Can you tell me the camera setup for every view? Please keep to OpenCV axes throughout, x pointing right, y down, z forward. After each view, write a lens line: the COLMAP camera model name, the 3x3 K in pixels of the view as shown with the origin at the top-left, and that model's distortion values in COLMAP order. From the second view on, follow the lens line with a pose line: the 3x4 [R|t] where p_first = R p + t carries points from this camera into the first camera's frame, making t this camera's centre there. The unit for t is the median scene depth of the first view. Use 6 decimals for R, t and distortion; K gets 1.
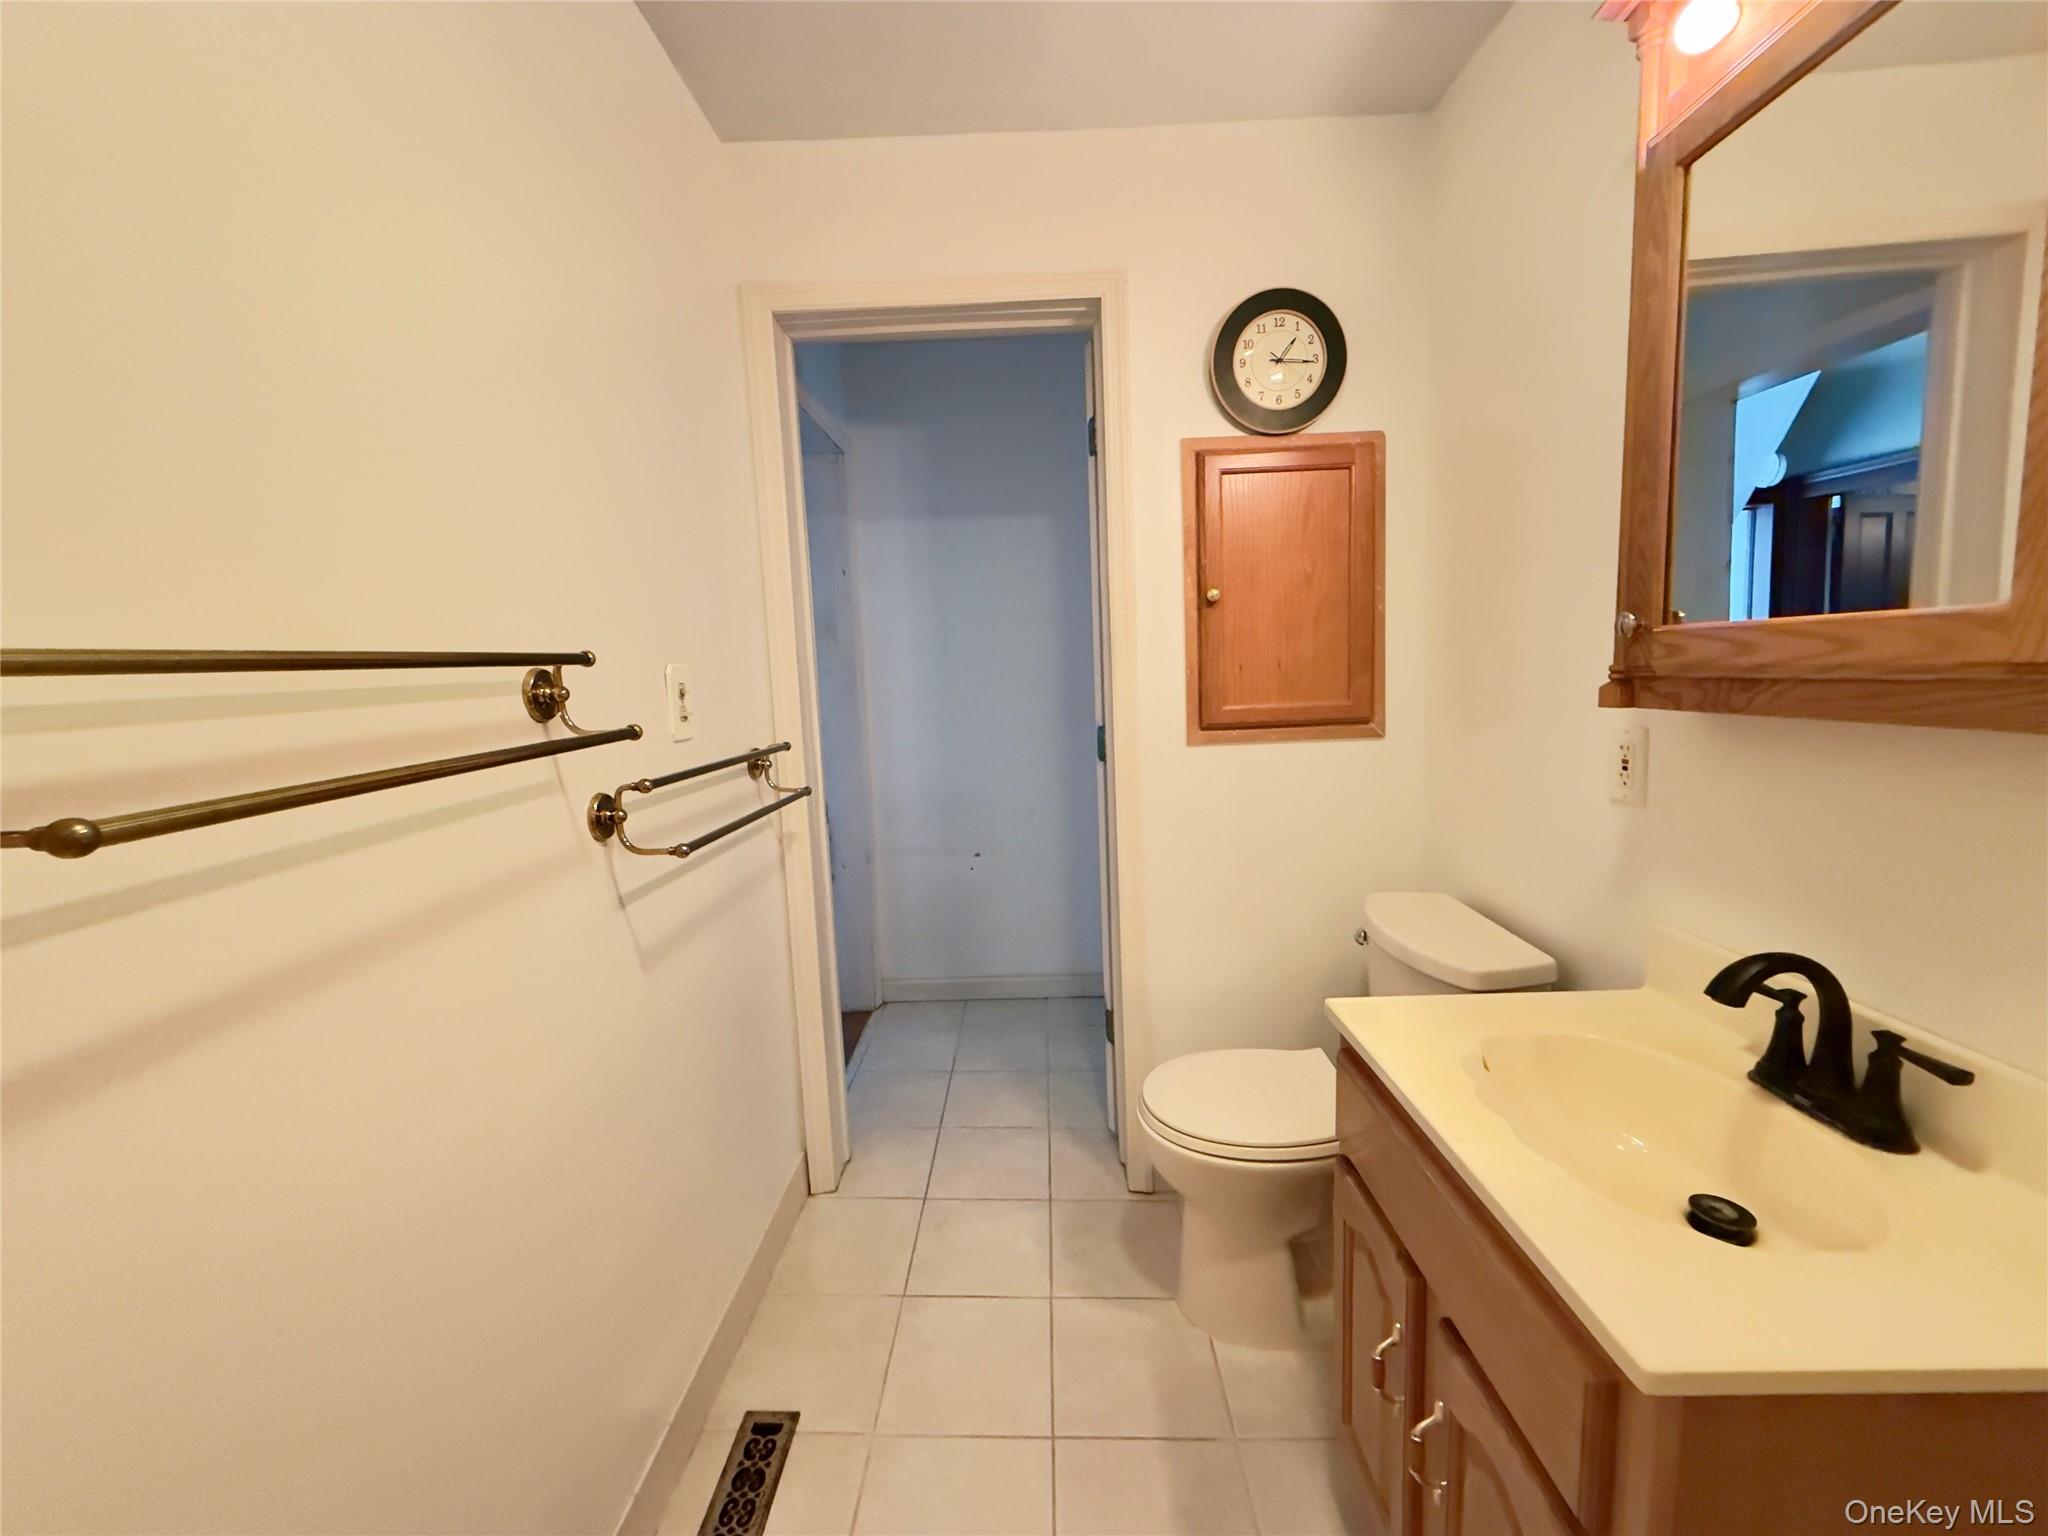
lens RADIAL K [[817.9, 0, 1021.6], [0, 817.9, 772.4], [0, 0, 1]] dist [-0.000170, 0.000164]
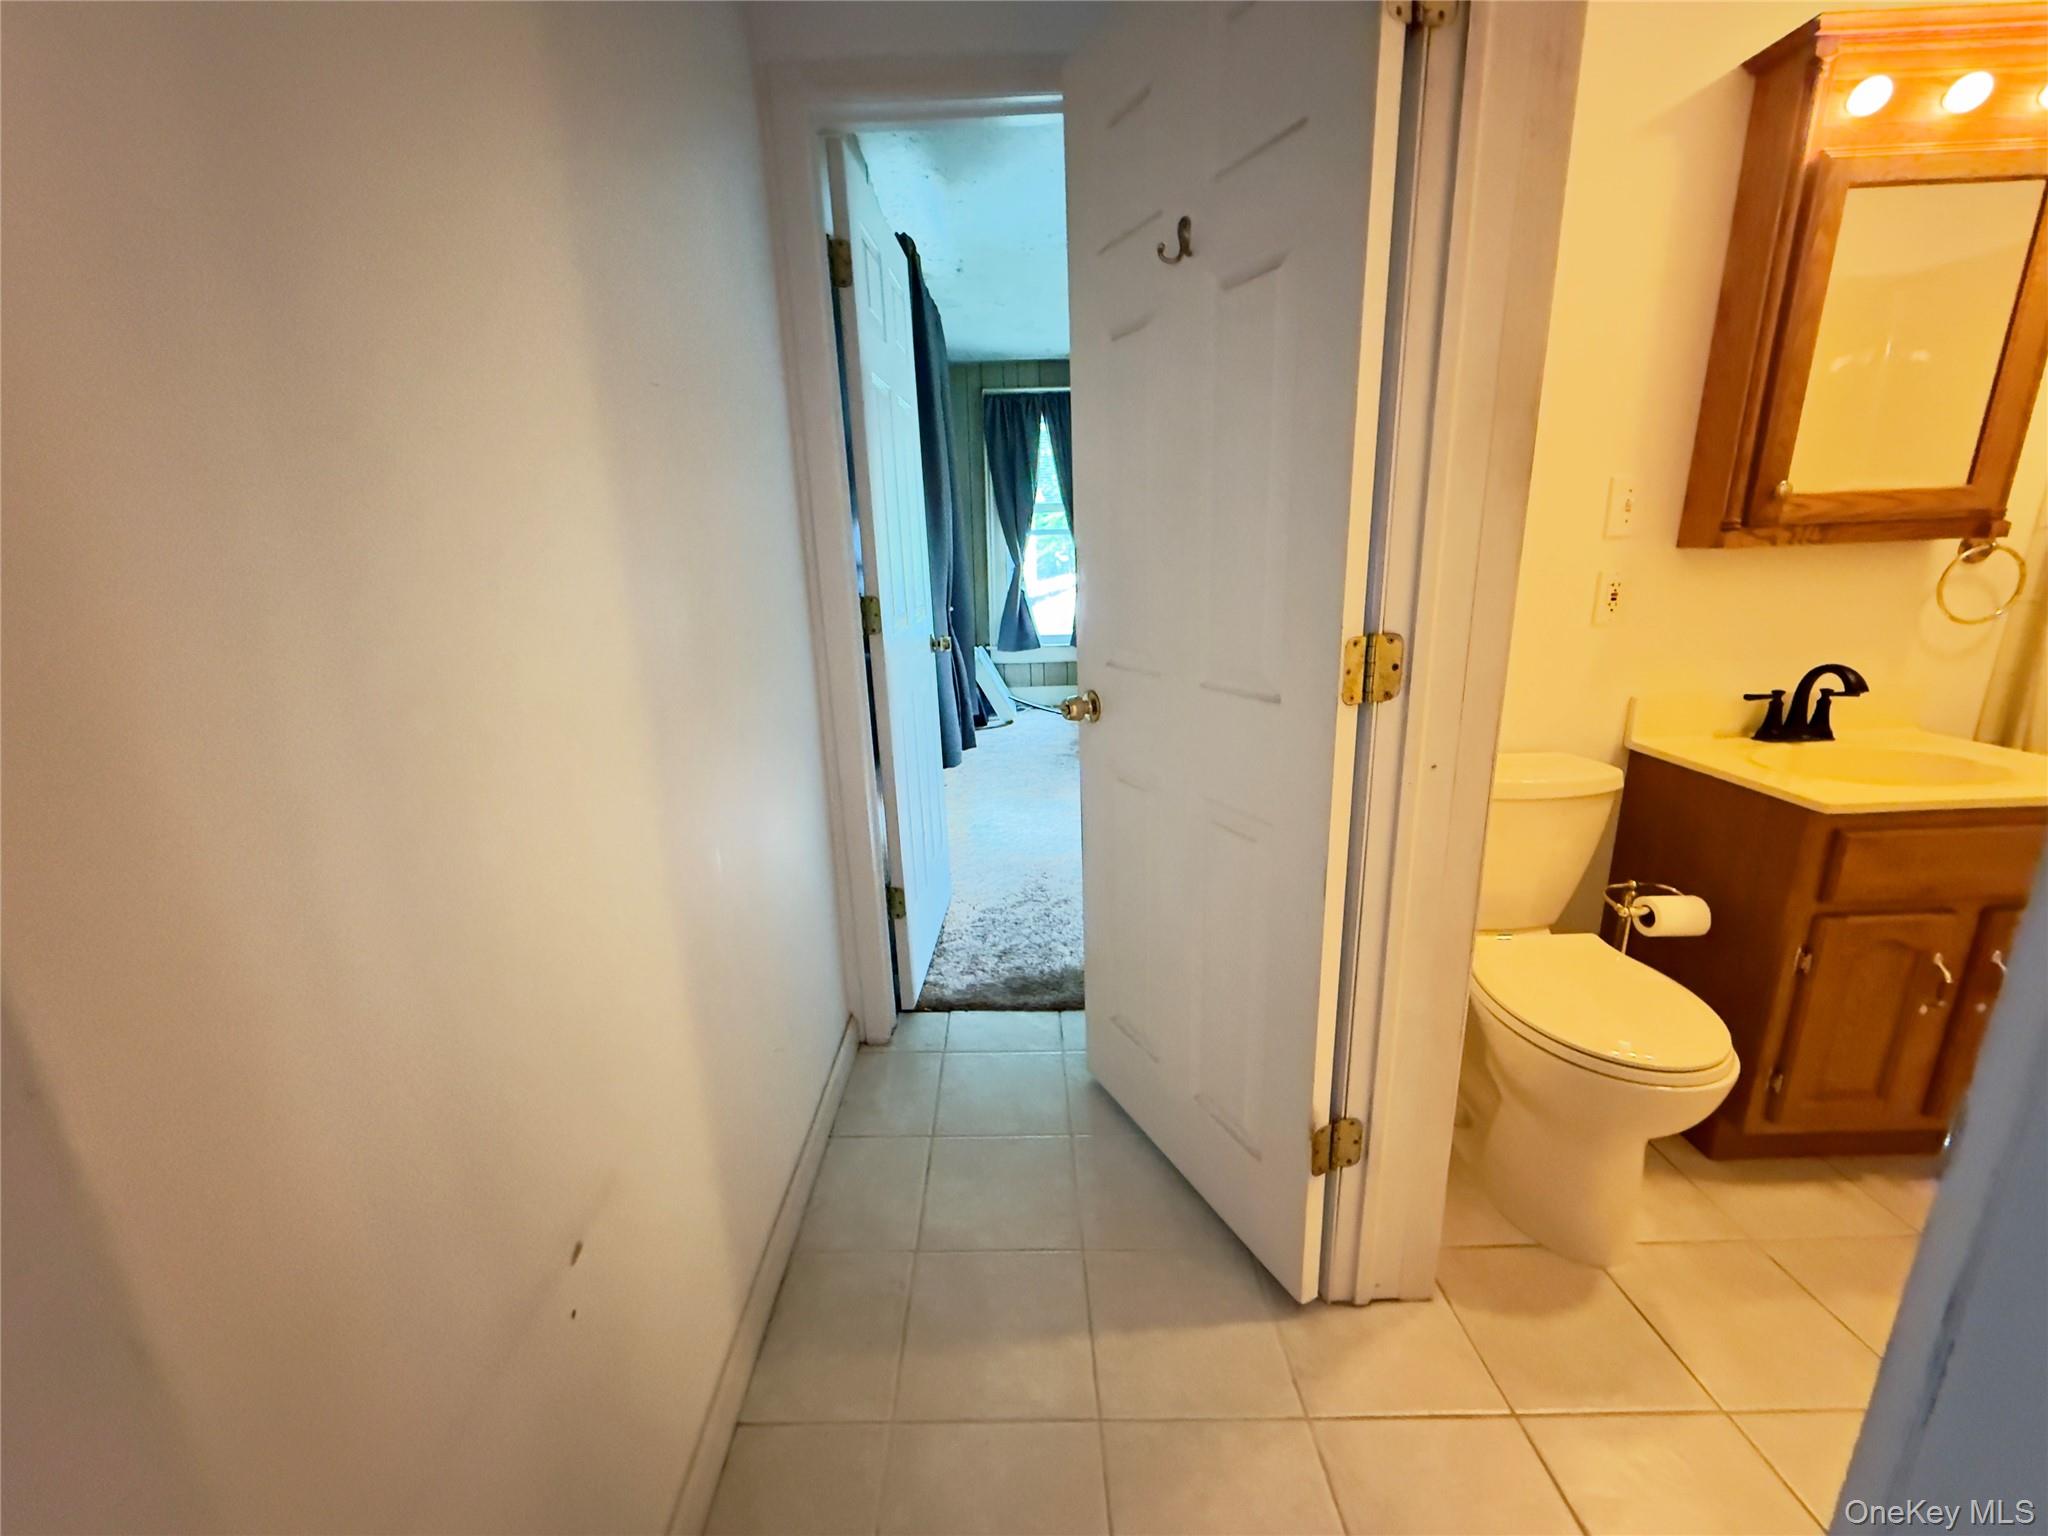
lens RADIAL K [[817.9, 0, 1012.3], [0, 817.9, 770.5], [0, 0, 1]] dist [-0.000170, 0.000164]
pose [[-0.037164, -0.240562, 0.969922, -0.877906], [0.168388, 0.955206, 0.243364, -0.309973], [-0.985020, 0.172367, 0.005008, 2.636143]]
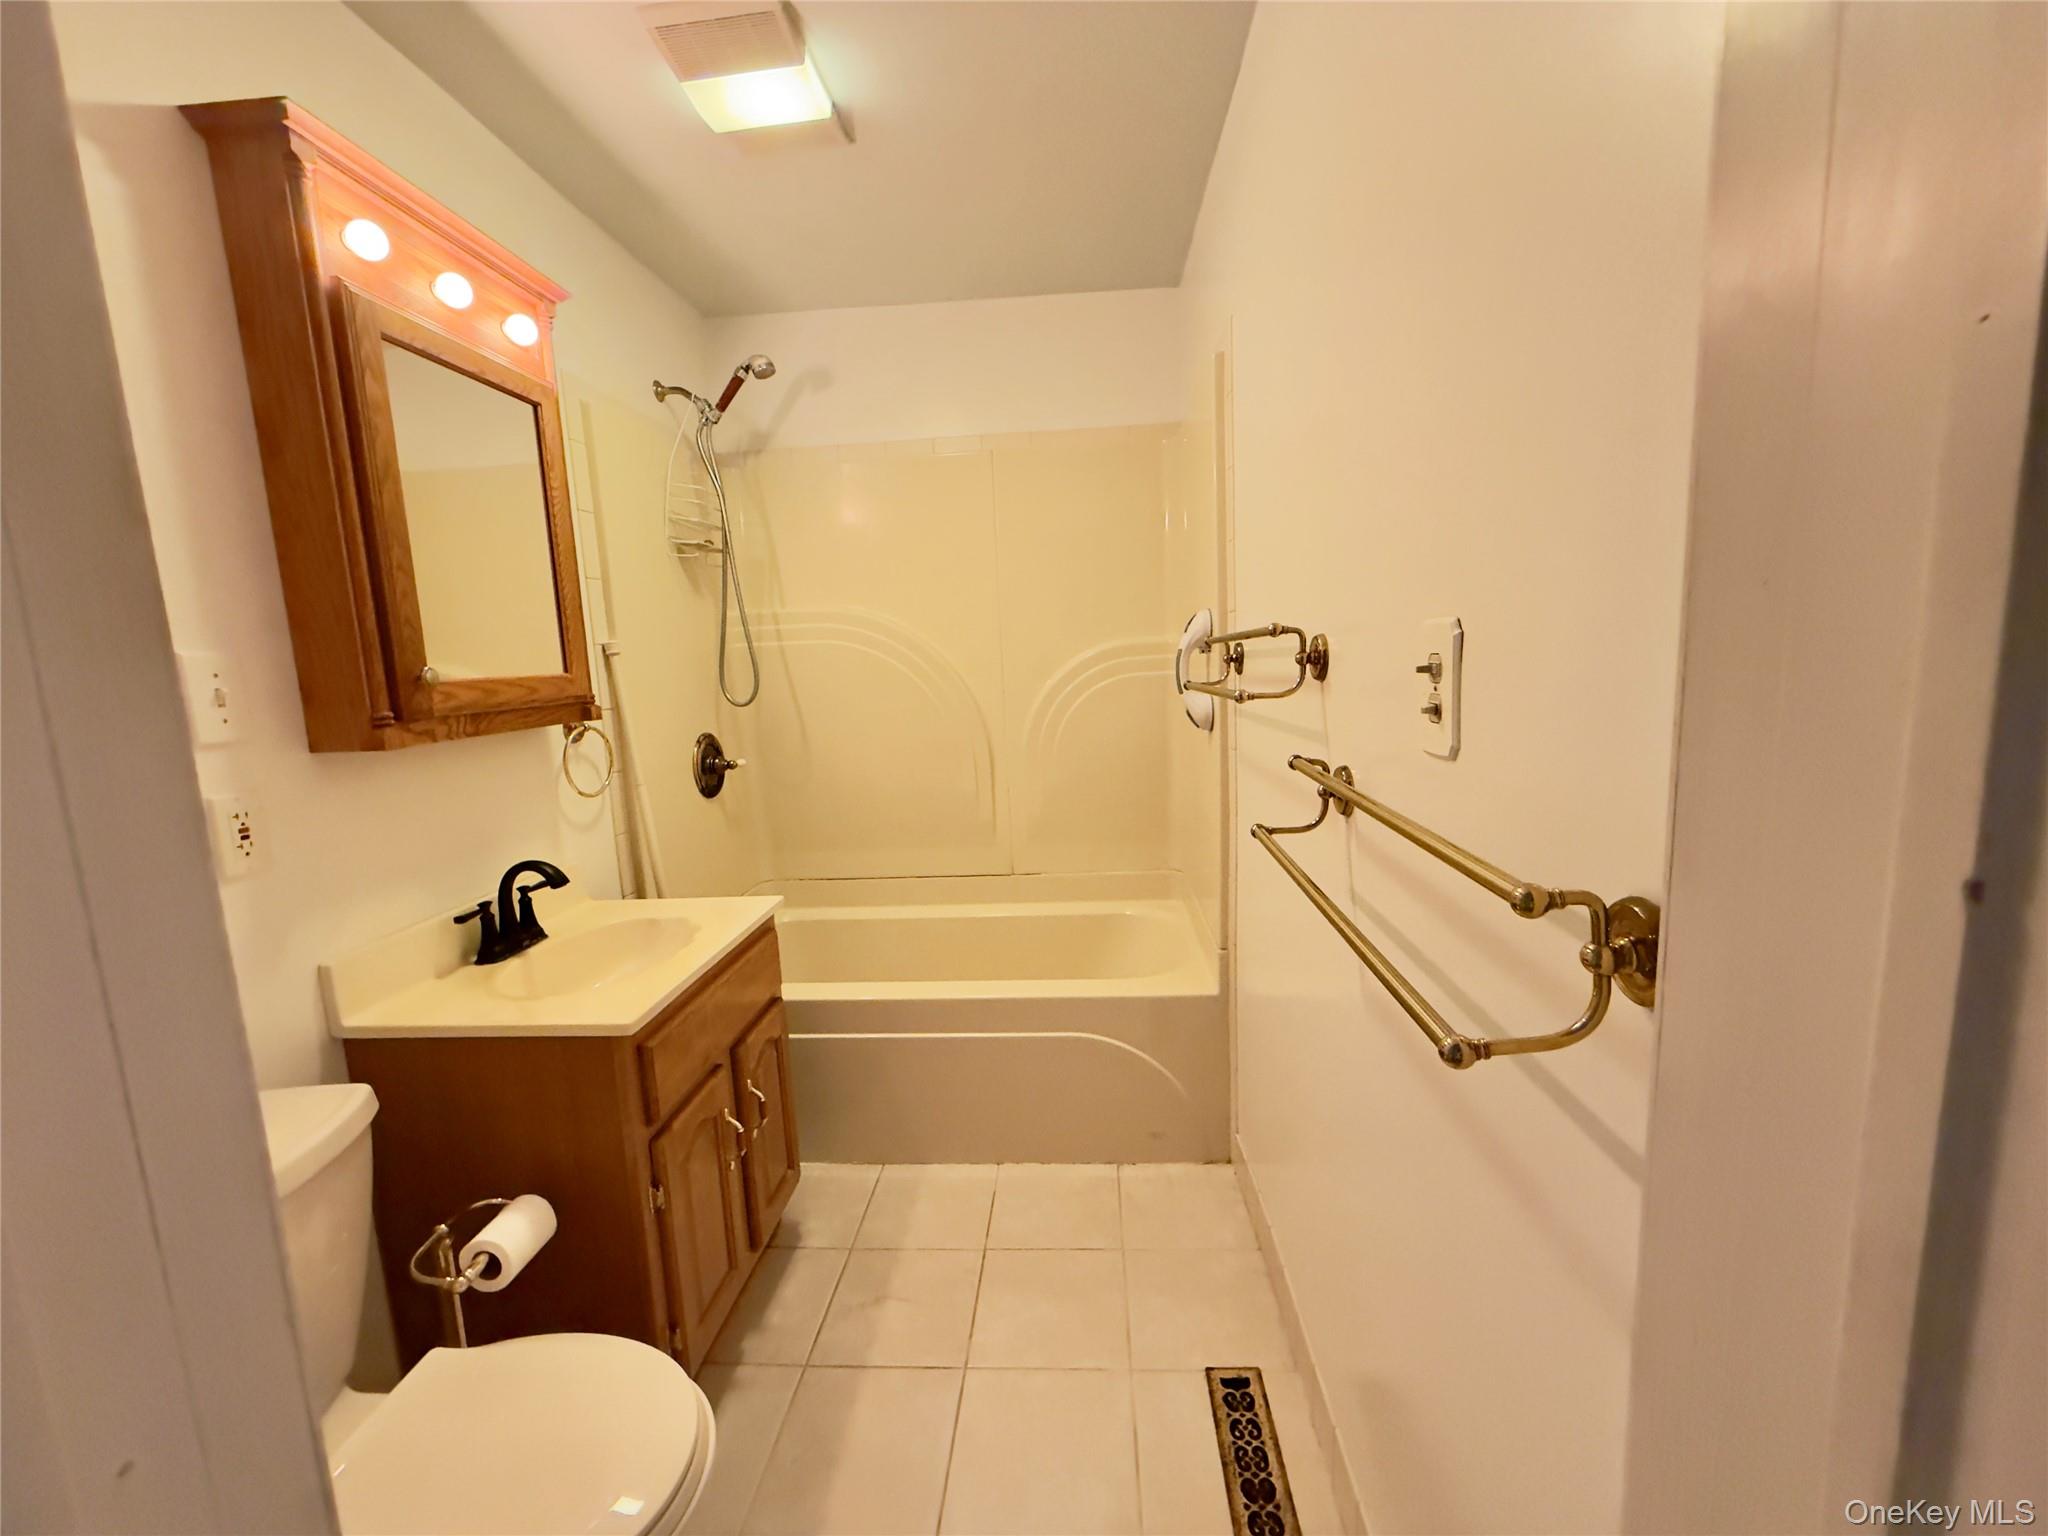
lens RADIAL K [[817.9, 0, 1018.5], [0, 817.9, 763.9], [0, 0, 1]] dist [-0.000170, 0.000164]
pose [[-0.994783, 0.078376, 0.065298, -0.246166], [0.092555, 0.962596, 0.254641, -0.300978], [-0.042898, 0.259356, -0.964829, 2.307428]]
